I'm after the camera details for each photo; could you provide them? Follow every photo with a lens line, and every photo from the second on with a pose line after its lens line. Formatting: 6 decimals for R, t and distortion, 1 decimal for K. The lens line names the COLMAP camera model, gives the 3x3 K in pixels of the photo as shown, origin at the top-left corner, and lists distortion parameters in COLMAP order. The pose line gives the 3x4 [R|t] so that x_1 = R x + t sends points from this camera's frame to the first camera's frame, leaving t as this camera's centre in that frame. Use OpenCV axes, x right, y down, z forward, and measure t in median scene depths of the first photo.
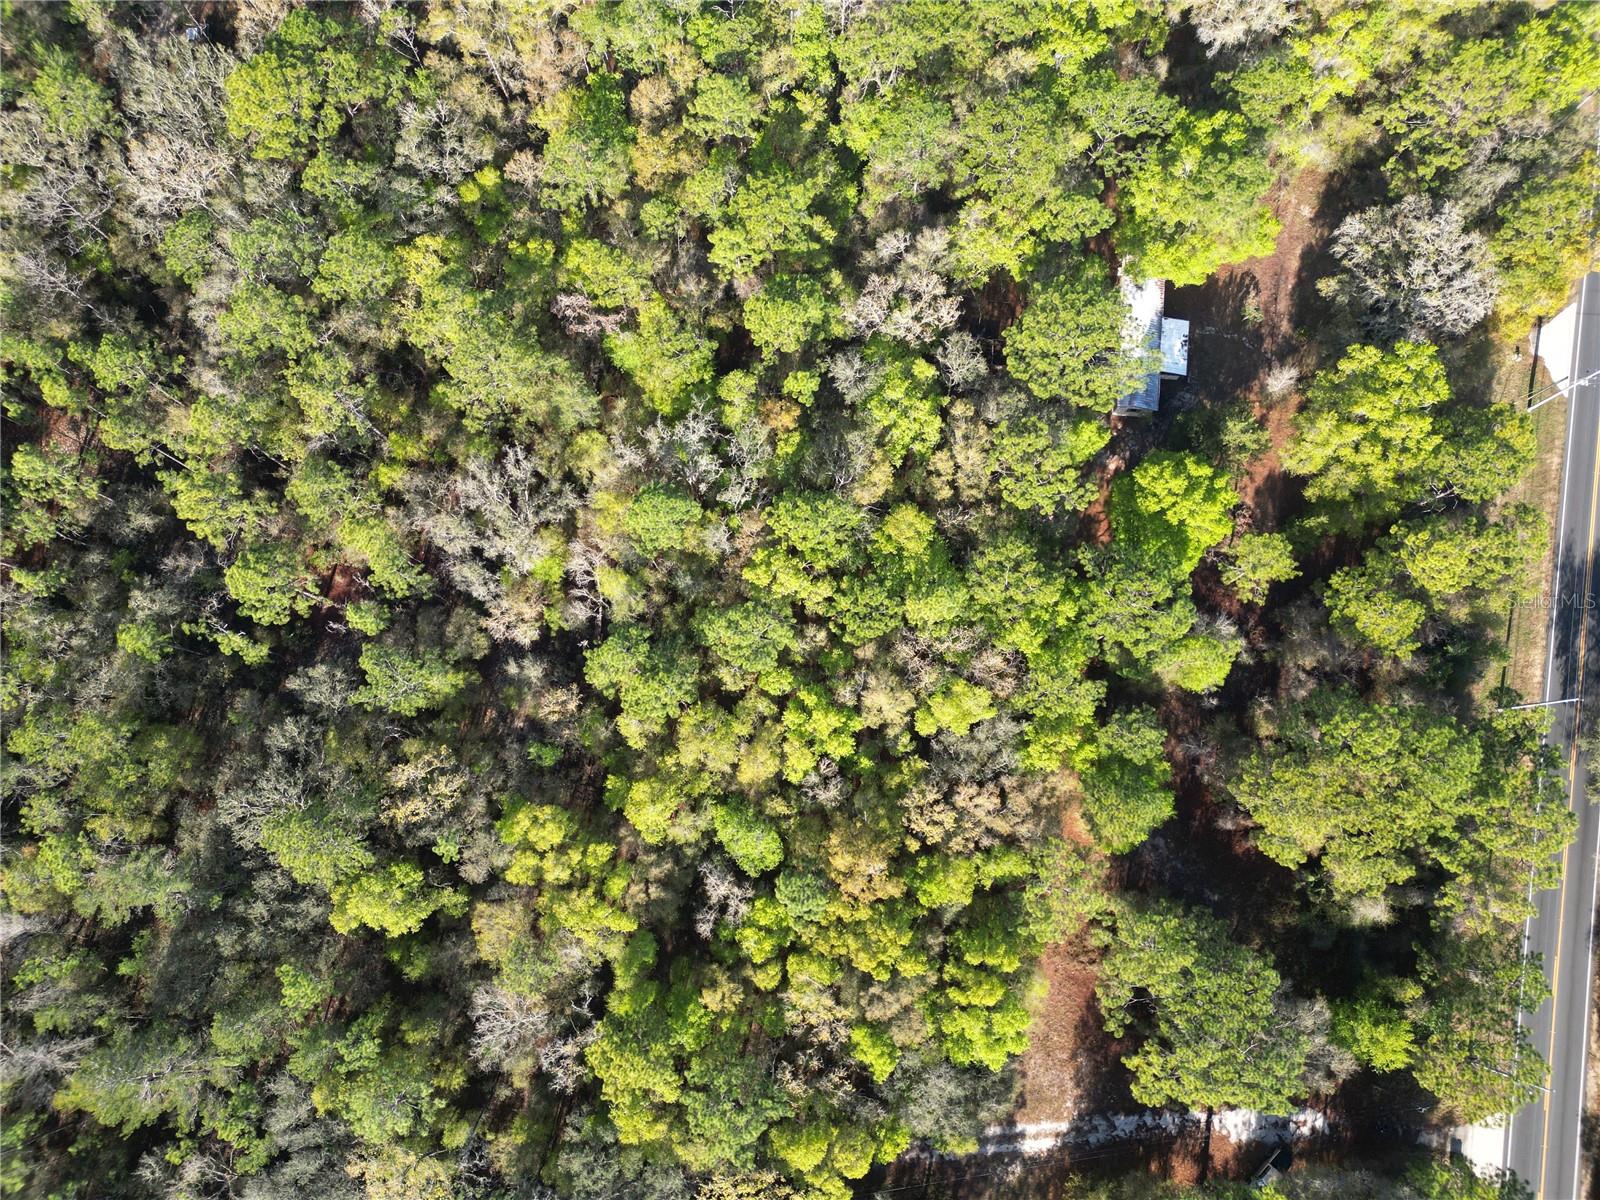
lens RADIAL K [[1163.1, 0, 801.7], [0, 1163.1, 597.4], [0, 0, 1]] dist [0.104426, -0.120779]
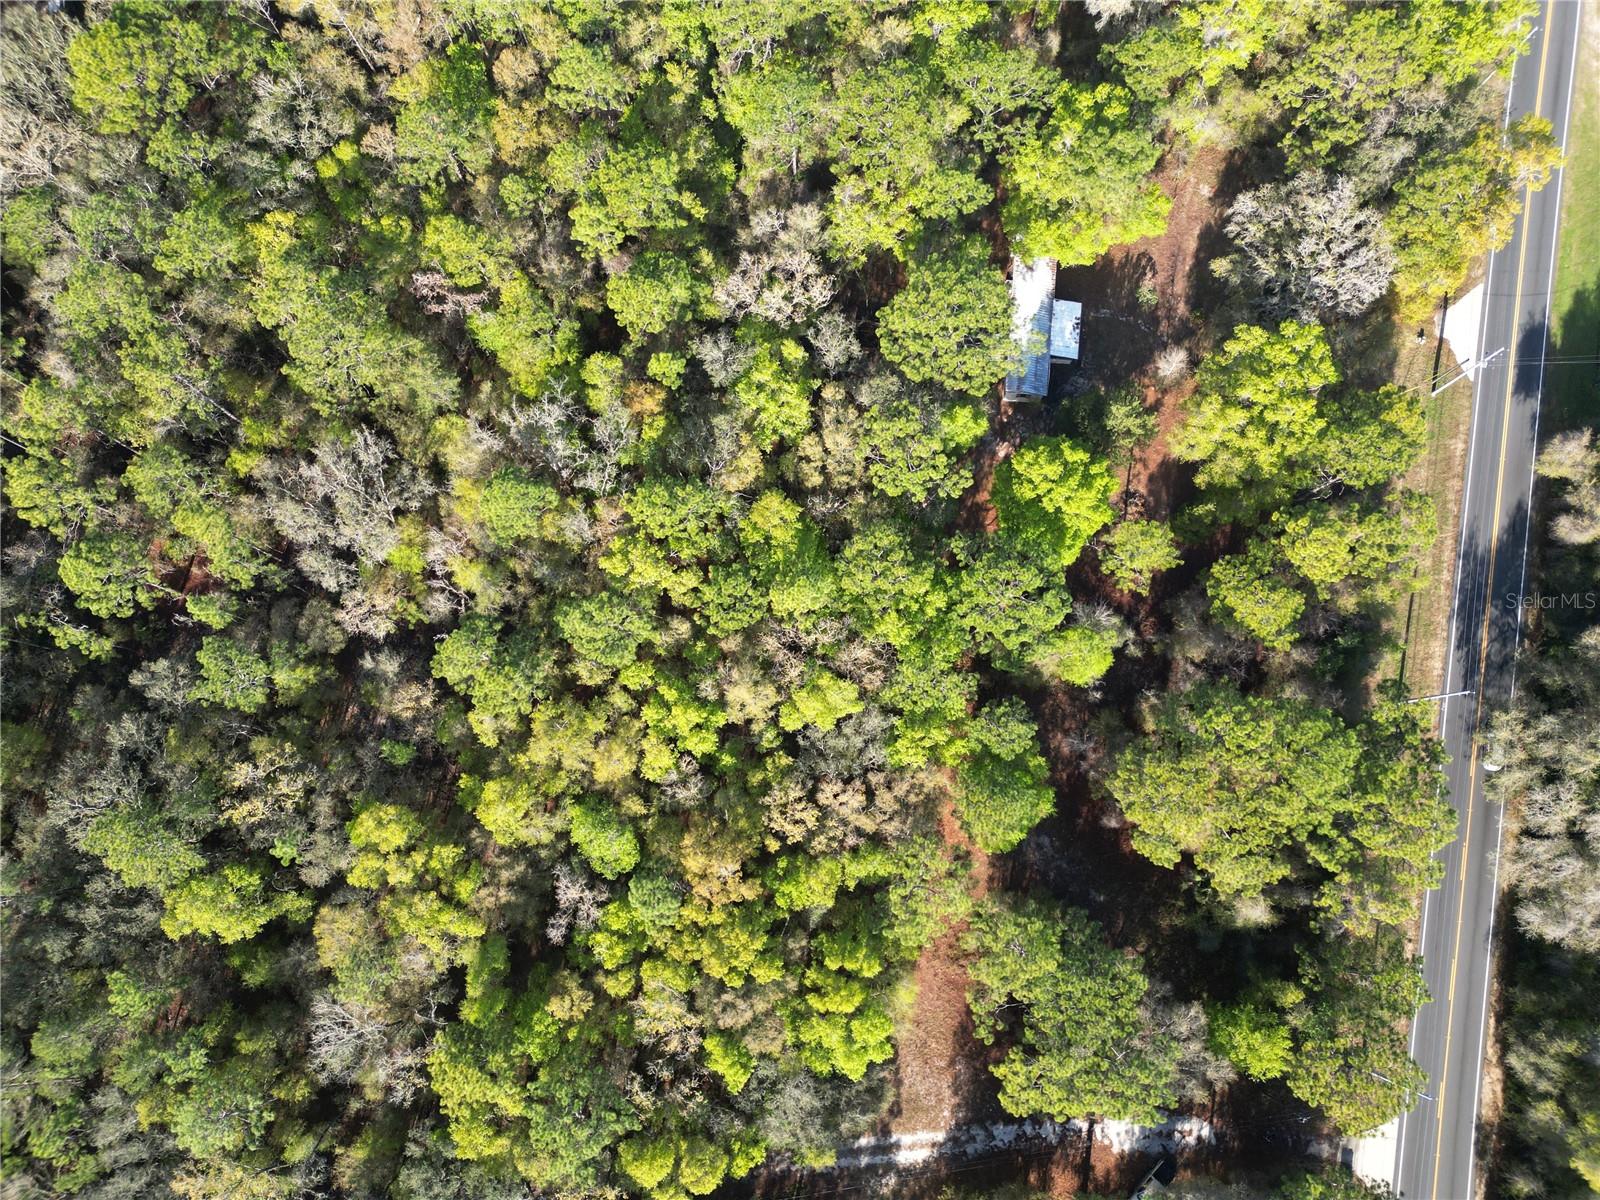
lens RADIAL K [[1163.1, 0, 801.7], [0, 1163.1, 597.4], [0, 0, 1]] dist [0.104426, -0.120779]
pose [[0.999998, -0.001868, 0.000236, 0.110609], [0.001868, 0.999998, -0.000500, 0.008381], [-0.000235, 0.000500, 1.000000, 0.037719]]
